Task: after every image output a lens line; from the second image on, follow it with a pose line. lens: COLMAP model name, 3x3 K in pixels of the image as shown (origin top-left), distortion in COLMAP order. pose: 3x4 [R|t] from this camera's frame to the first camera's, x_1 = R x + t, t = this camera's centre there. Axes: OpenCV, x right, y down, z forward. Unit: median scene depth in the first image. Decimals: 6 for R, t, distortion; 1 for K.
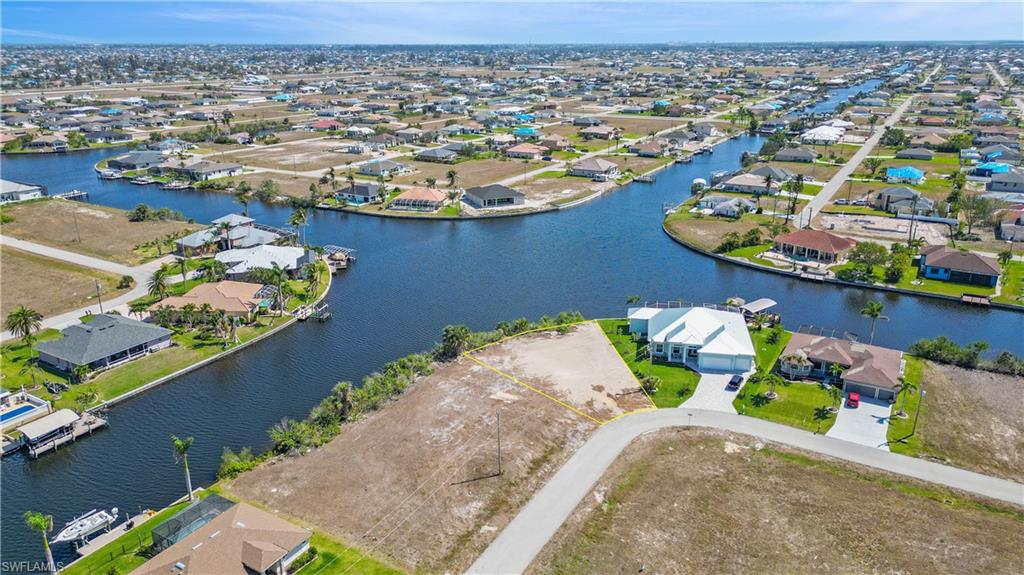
lens RADIAL K [[714.3, 0, 512.0], [0, 714.3, 287.5], [0, 0, 1]] dist [0.096215, -0.107284]
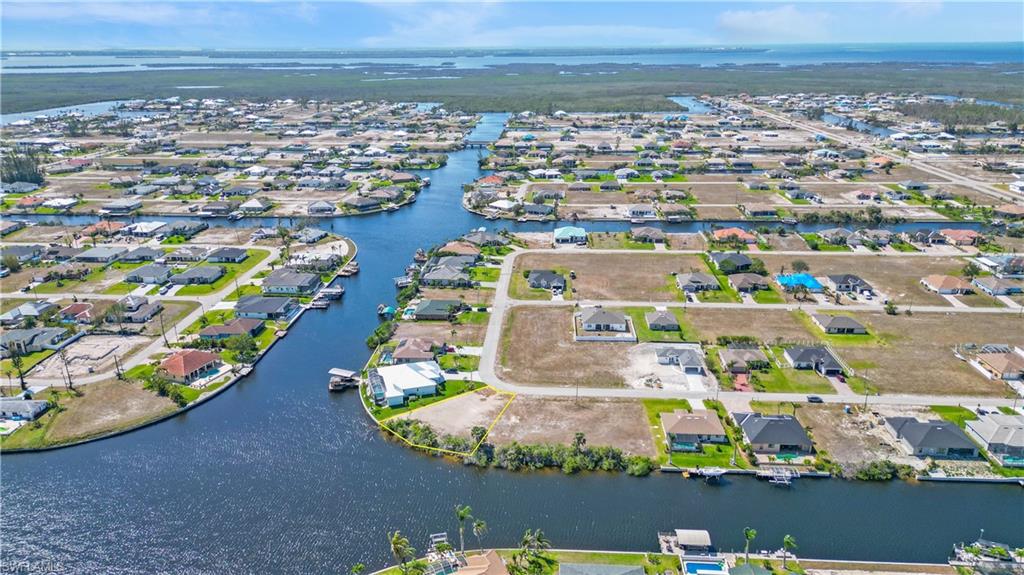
lens RADIAL K [[714.3, 0, 512.0], [0, 714.3, 287.5], [0, 0, 1]] dist [0.096215, -0.107284]
pose [[-0.463710, -0.280361, 0.840459, -1.187066], [0.291305, 0.847627, 0.443475, -0.774346], [-0.836729, 0.450473, -0.311382, 1.160397]]
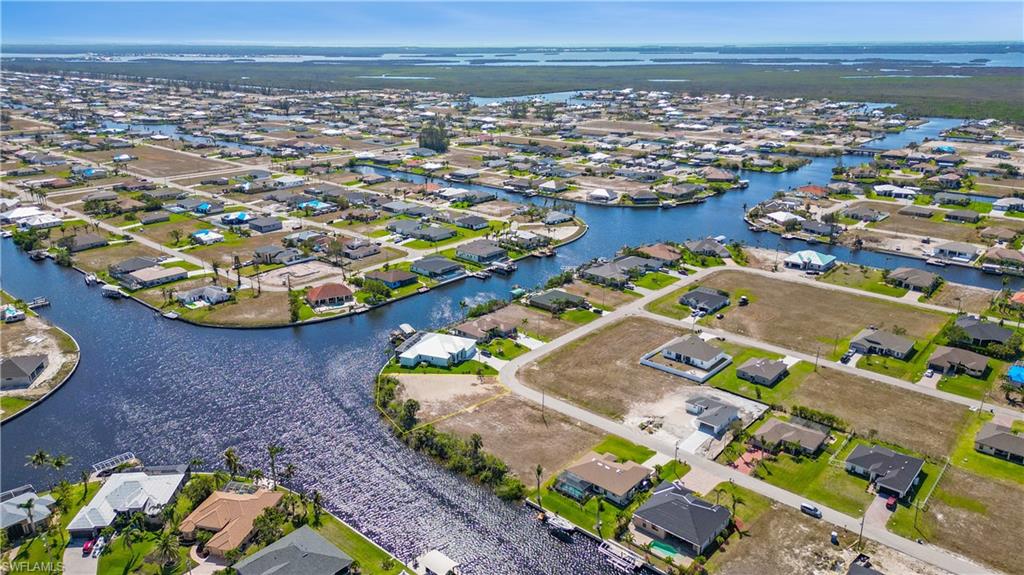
lens RADIAL K [[714.3, 0, 512.0], [0, 714.3, 287.5], [0, 0, 1]] dist [0.096215, -0.107284]
pose [[0.185726, -0.316558, 0.930213, -1.304387], [0.318459, 0.914978, 0.247789, -0.451640], [-0.929564, 0.250213, 0.270746, 0.266667]]
